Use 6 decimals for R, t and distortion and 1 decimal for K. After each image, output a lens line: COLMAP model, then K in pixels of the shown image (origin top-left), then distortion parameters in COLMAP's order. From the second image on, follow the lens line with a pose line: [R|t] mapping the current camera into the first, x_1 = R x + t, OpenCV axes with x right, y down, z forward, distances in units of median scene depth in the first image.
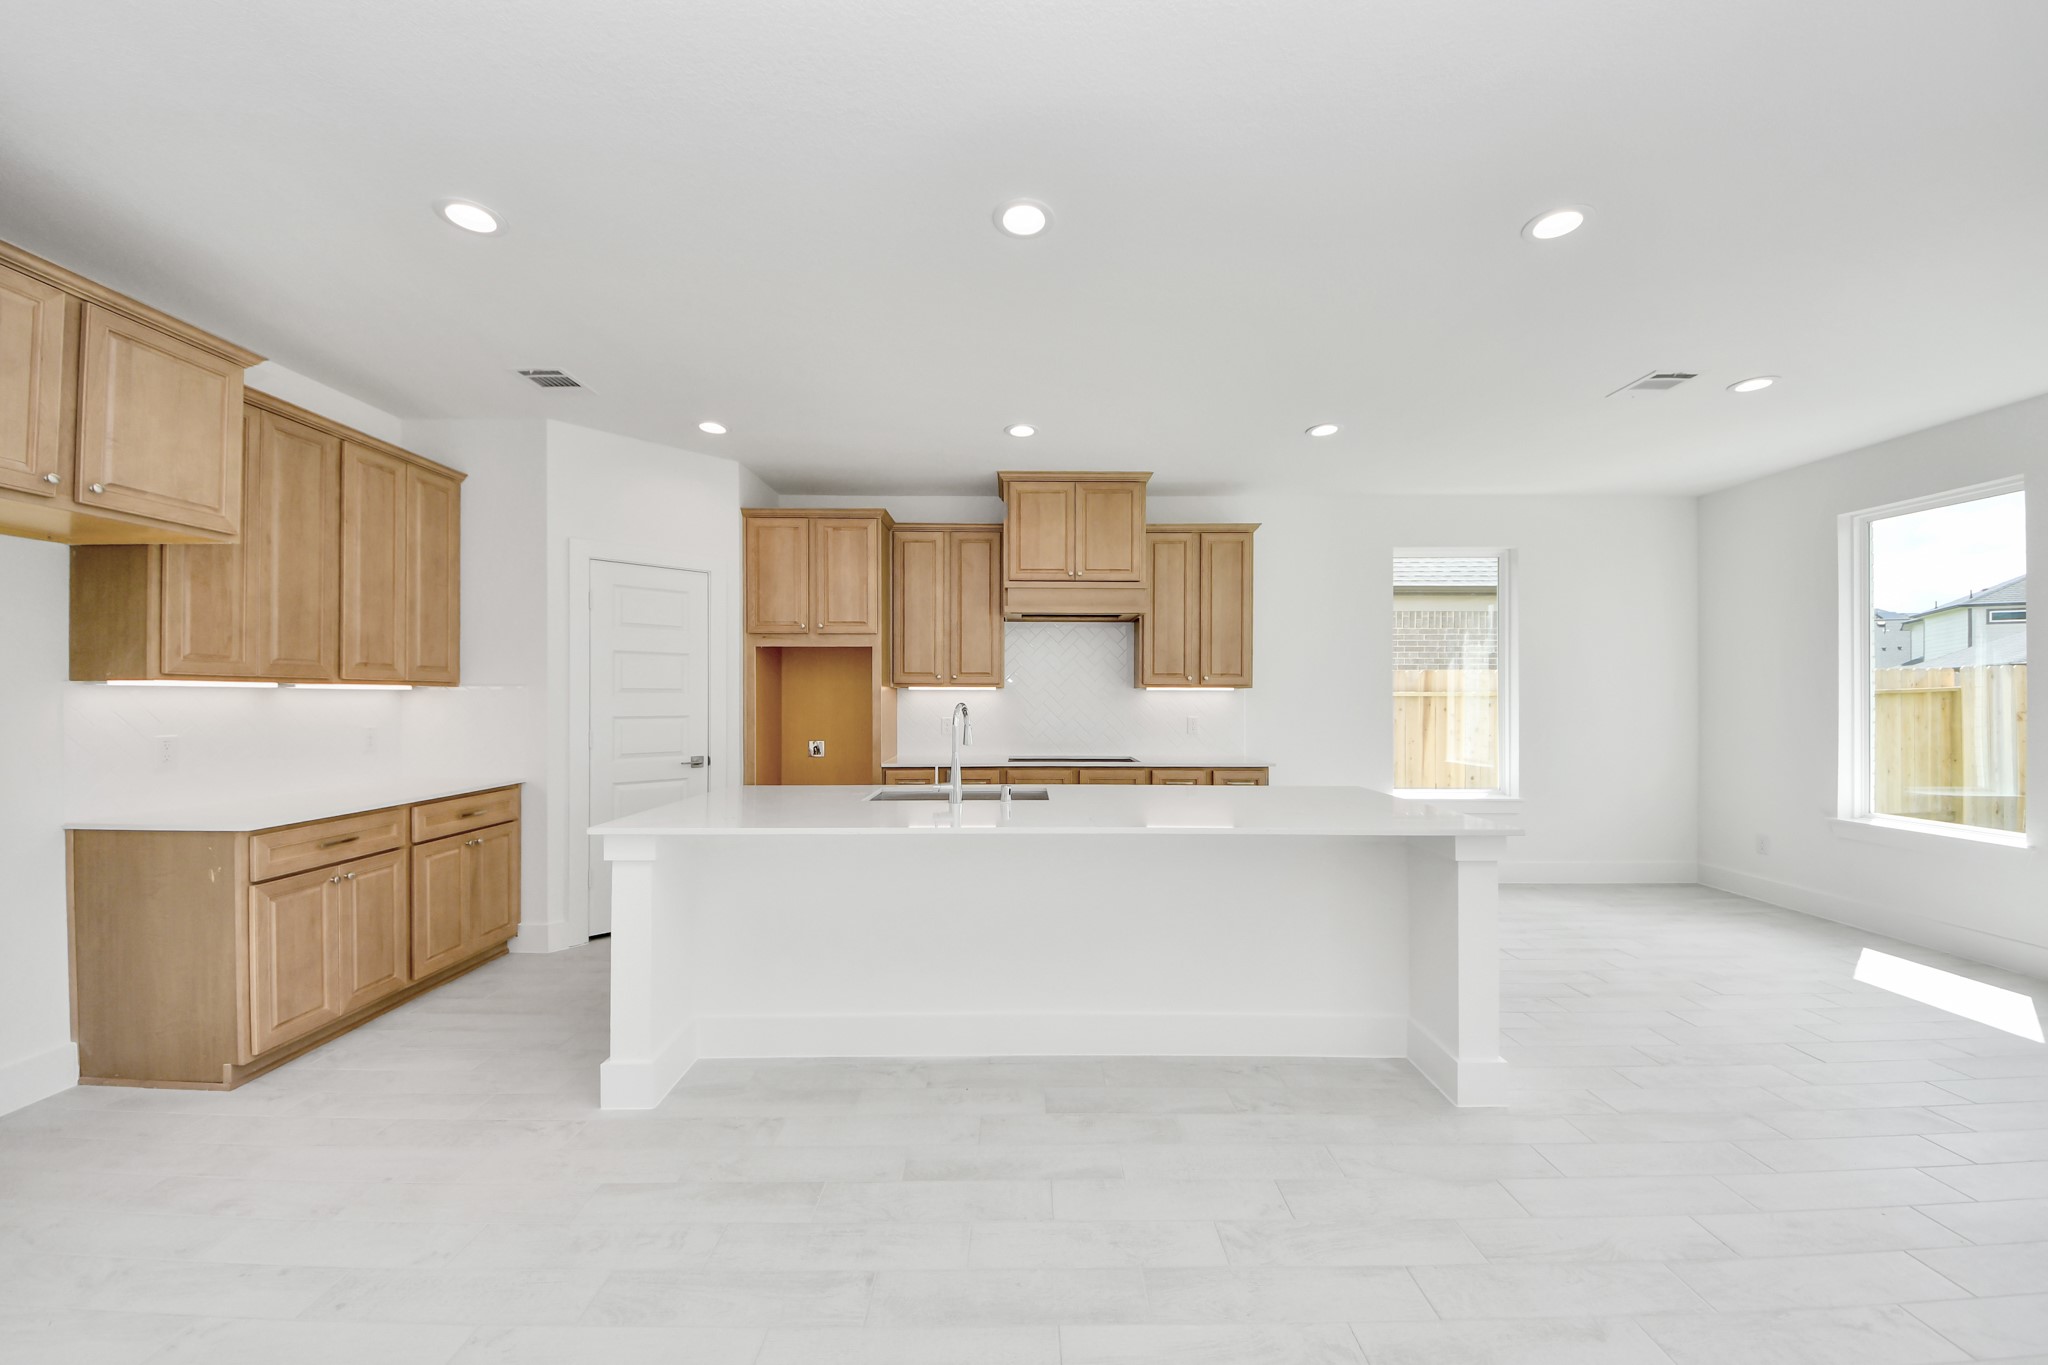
lens RADIAL K [[755.3, 0, 1019.6], [0, 755.3, 692.3], [0, 0, 1]] dist [0.027953, -0.000084]
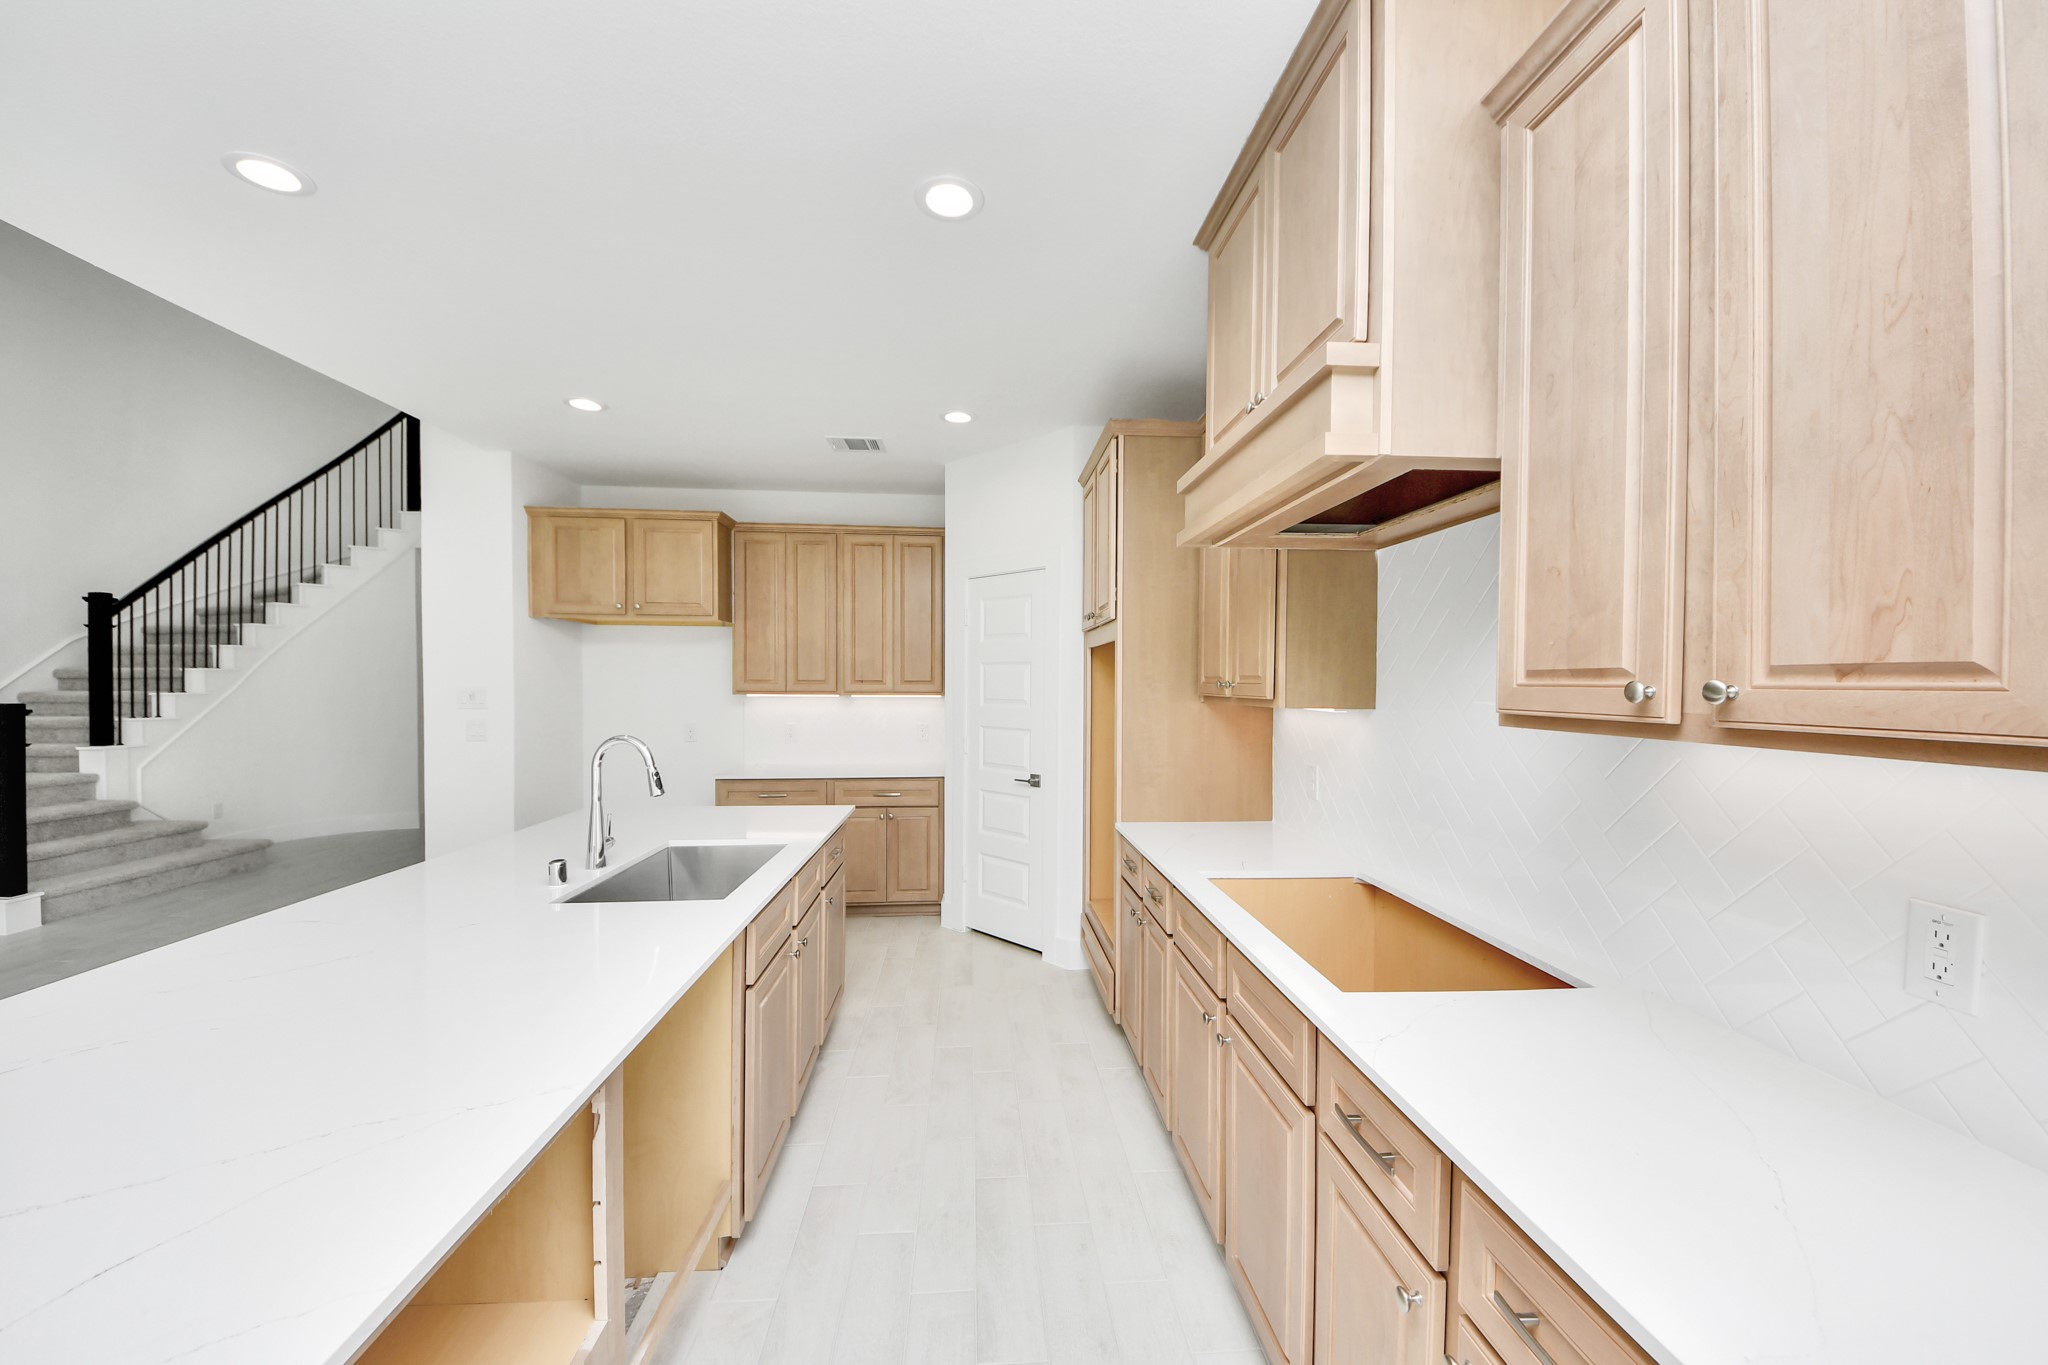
lens RADIAL K [[751.0, 0, 1021.3], [0, 751.0, 689.0], [0, 0, 1]] dist [-0.000757, -0.000069]
pose [[0.068718, 0.007120, -0.997611, 0.427814], [0.002833, 0.999969, 0.007332, -0.021941], [0.997632, -0.003330, 0.068696, 0.857552]]
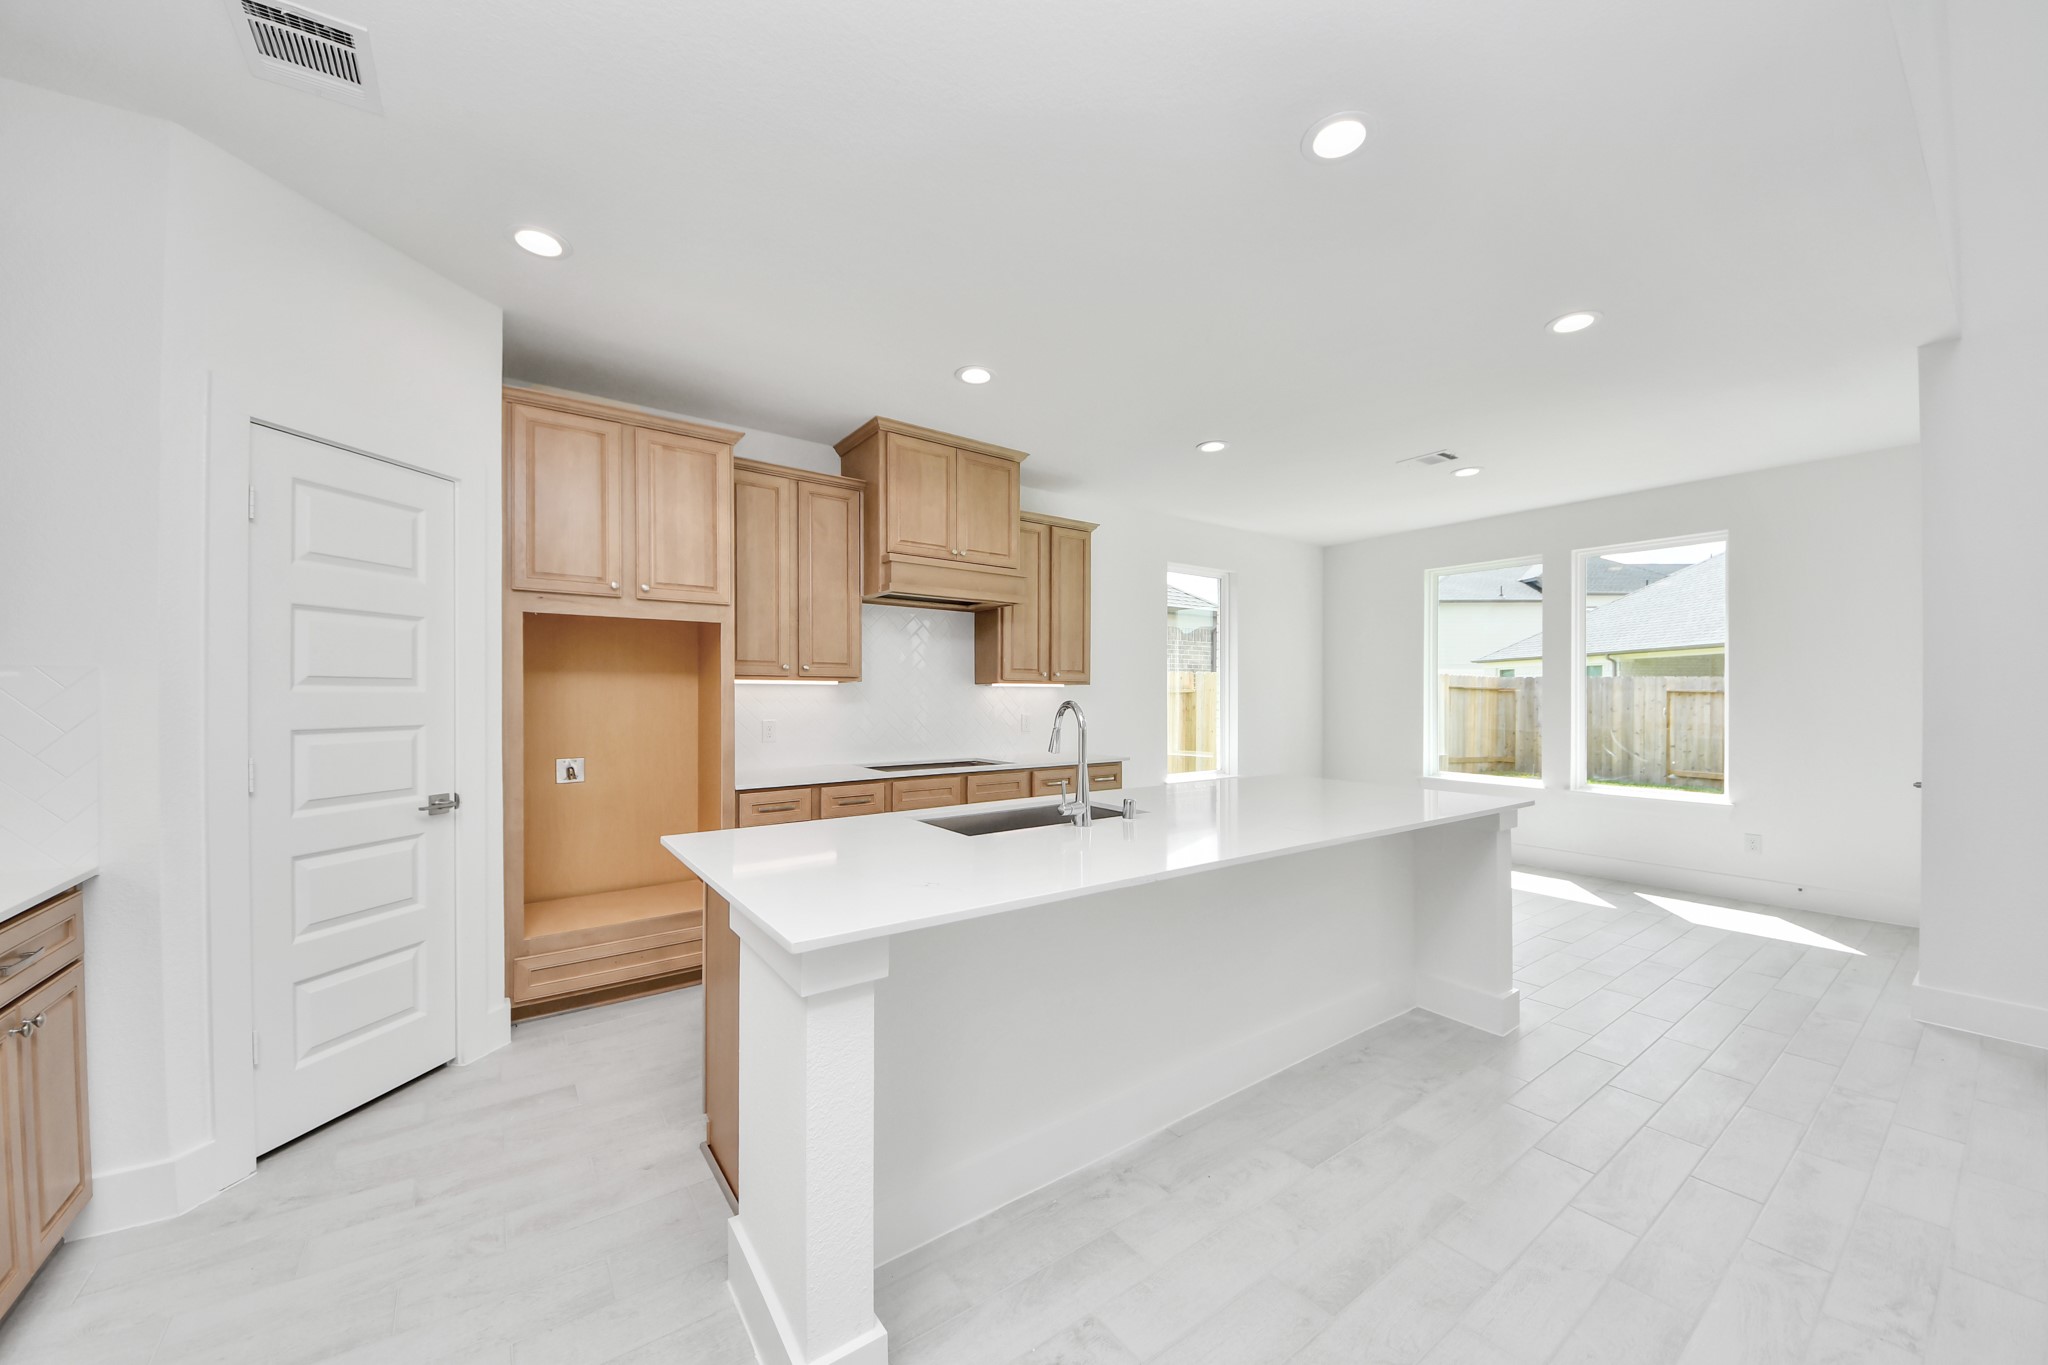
lens RADIAL K [[760.2, 0, 1030.6], [0, 760.2, 685.1], [0, 0, 1]] dist [0.027799, -0.009000]
pose [[0.802062, 0.009035, 0.597172, -0.383972], [-0.006664, 0.999959, -0.006178, 0.001084], [-0.597204, 0.000975, 0.802089, 0.242351]]
